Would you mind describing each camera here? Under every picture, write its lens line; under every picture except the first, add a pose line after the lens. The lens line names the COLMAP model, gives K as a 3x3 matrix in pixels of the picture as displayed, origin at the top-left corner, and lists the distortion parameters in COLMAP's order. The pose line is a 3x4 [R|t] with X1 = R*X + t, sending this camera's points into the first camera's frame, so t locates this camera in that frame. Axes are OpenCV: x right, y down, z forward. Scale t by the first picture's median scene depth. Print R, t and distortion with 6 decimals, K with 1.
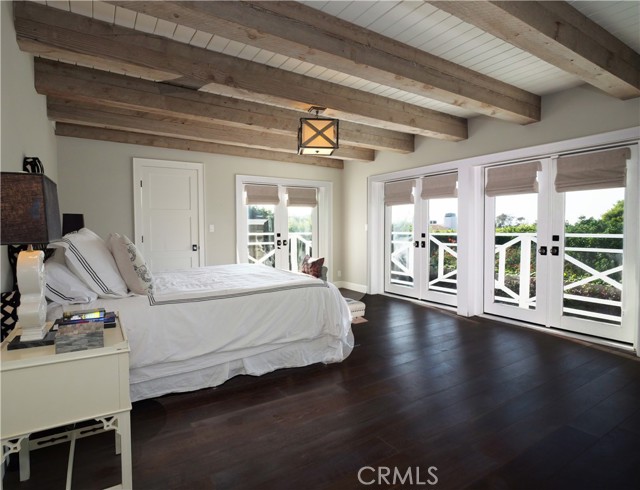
lens RADIAL K [[356.3, 0, 320.0], [0, 356.3, 245.0], [0, 0, 1]] dist [-0.000716, -0.000075]
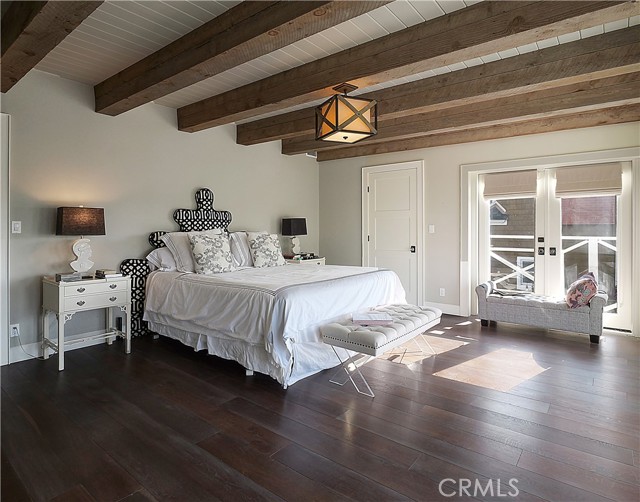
lens RADIAL K [[372.3, 0, 319.9], [0, 372.3, 236.2], [0, 0, 1]] dist [0.000533, 0.000100]
pose [[0.329896, 0.025061, -0.943685, 0.552412], [-0.046976, 0.998845, 0.010104, -0.027768], [0.942848, 0.040997, 0.330692, 0.462083]]
